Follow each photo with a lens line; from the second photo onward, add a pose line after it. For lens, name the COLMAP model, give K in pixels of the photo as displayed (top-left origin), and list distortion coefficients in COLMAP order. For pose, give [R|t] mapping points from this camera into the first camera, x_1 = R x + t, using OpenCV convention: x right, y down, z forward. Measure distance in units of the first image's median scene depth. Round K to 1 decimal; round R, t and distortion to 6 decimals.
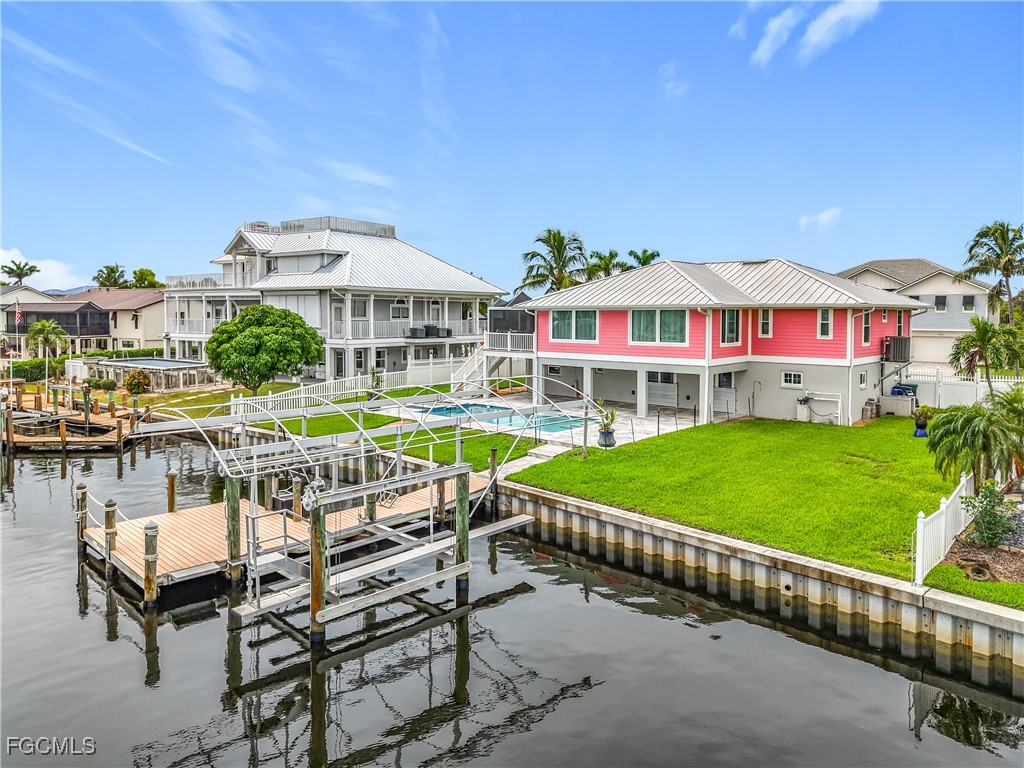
lens RADIAL K [[704.9, 0, 492.7], [0, 704.9, 338.1], [0, 0, 1]] dist [0.019305, -0.006144]
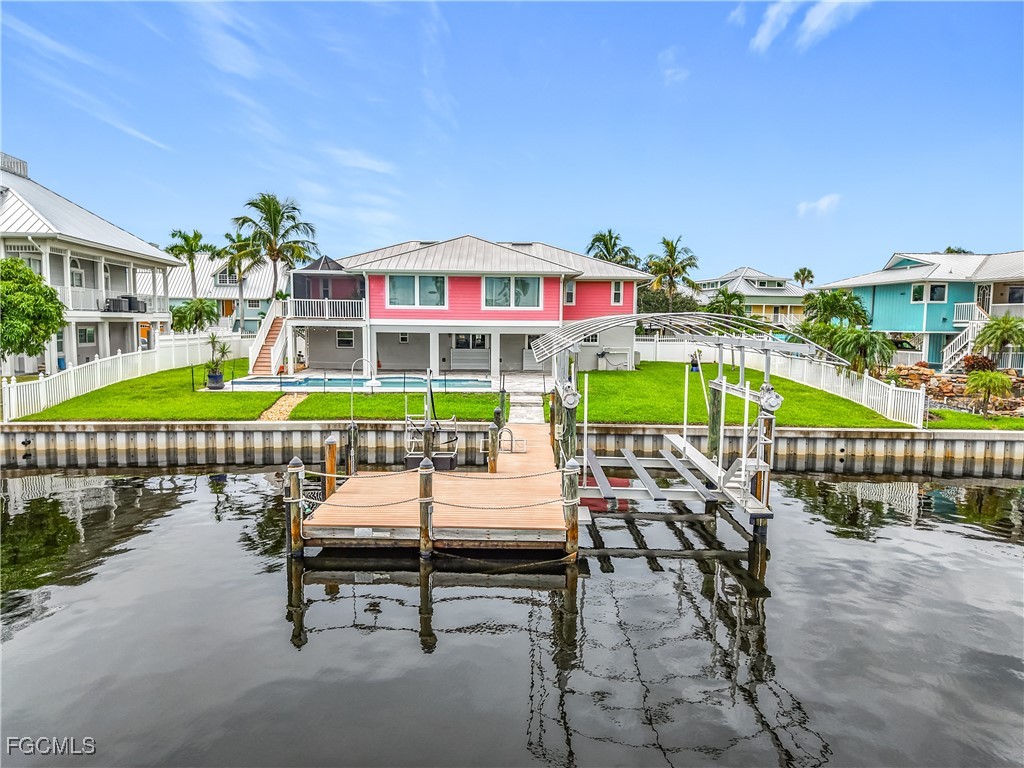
lens RADIAL K [[700.8, 0, 497.6], [0, 700.8, 383.9], [0, 0, 1]] dist [0.020548, -0.000628]
pose [[0.719318, -0.054720, 0.692522, -0.527051], [0.014909, 0.997879, 0.063362, 0.055186], [-0.694521, -0.035253, 0.718609, 0.222470]]
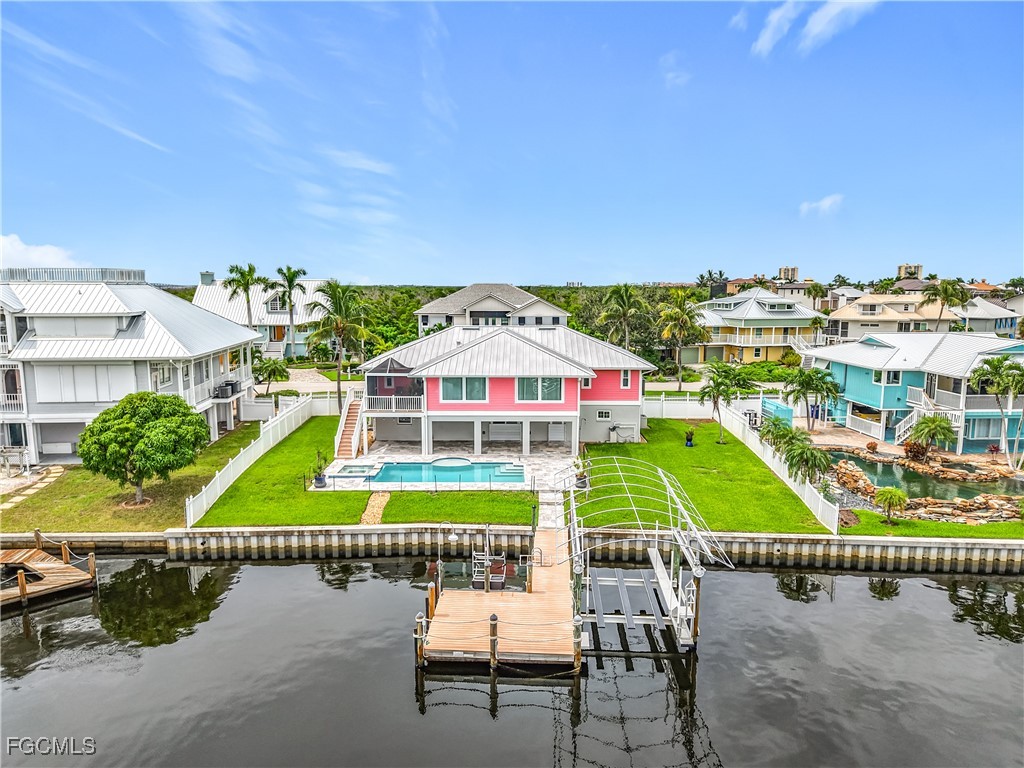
lens RADIAL K [[720.3, 0, 494.7], [0, 720.3, 382.1], [0, 0, 1]] dist [0.018604, -0.002523]
pose [[0.745302, -0.094838, 0.659947, -0.732170], [0.026721, 0.993285, 0.112564, -0.184979], [-0.666191, -0.066259, 0.742832, 0.018034]]
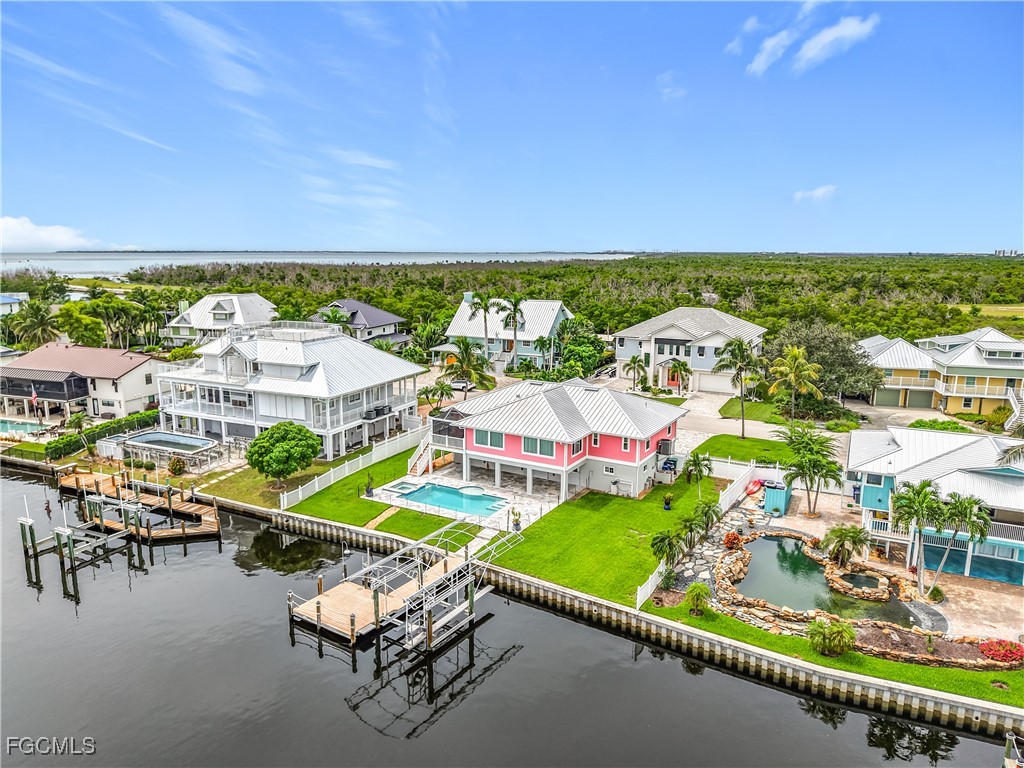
lens RADIAL K [[703.2, 0, 481.2], [0, 703.2, 389.5], [0, 0, 1]] dist [0.014929, -0.000750]
pose [[0.982991, -0.047611, 0.177376, -0.206760], [0.018737, 0.986772, 0.161030, -0.431812], [-0.182697, -0.154967, 0.970879, -0.649460]]
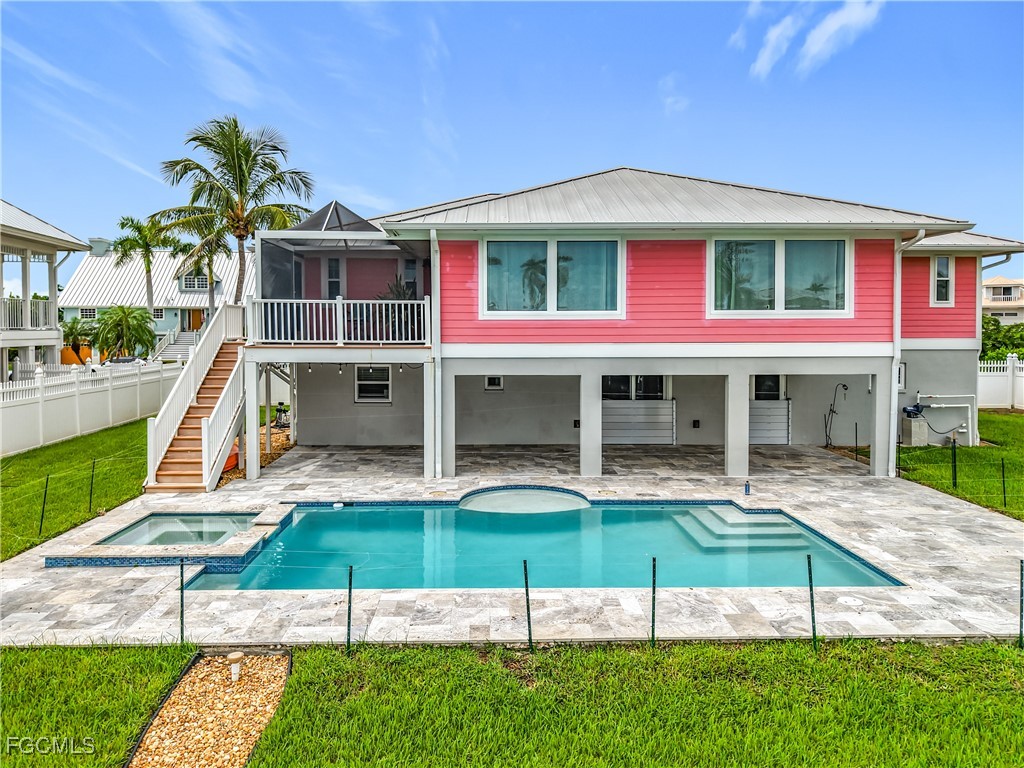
lens RADIAL K [[704.9, 0, 492.7], [0, 704.9, 338.1], [0, 0, 1]] dist [0.019305, -0.006144]
pose [[0.717761, -0.010464, 0.696211, -0.215232], [0.026328, 0.999580, -0.012120, 0.023731], [-0.695792, 0.027029, 0.717734, 0.776721]]
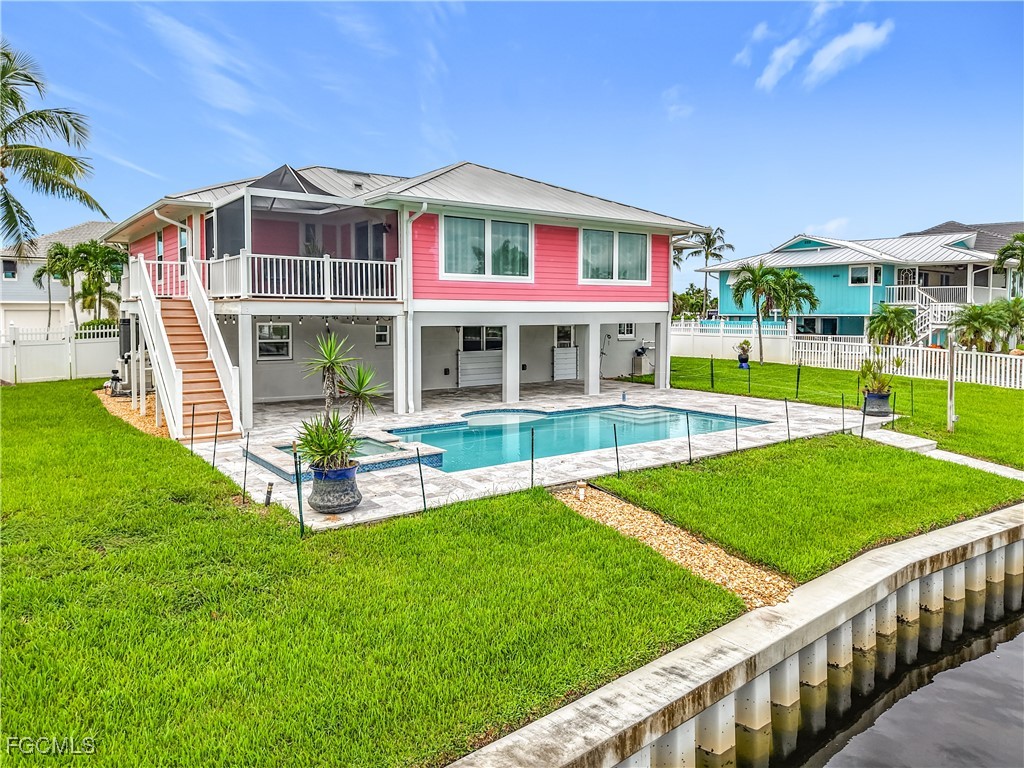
lens RADIAL K [[708.9, 0, 508.9], [0, 708.9, 344.4], [0, 0, 1]] dist [0.008151, 0.000026]
pose [[0.175388, -0.042671, 0.983574, -0.440471], [0.034271, 0.998719, 0.037217, 0.037631], [-0.983903, 0.027180, 0.176626, 0.955792]]
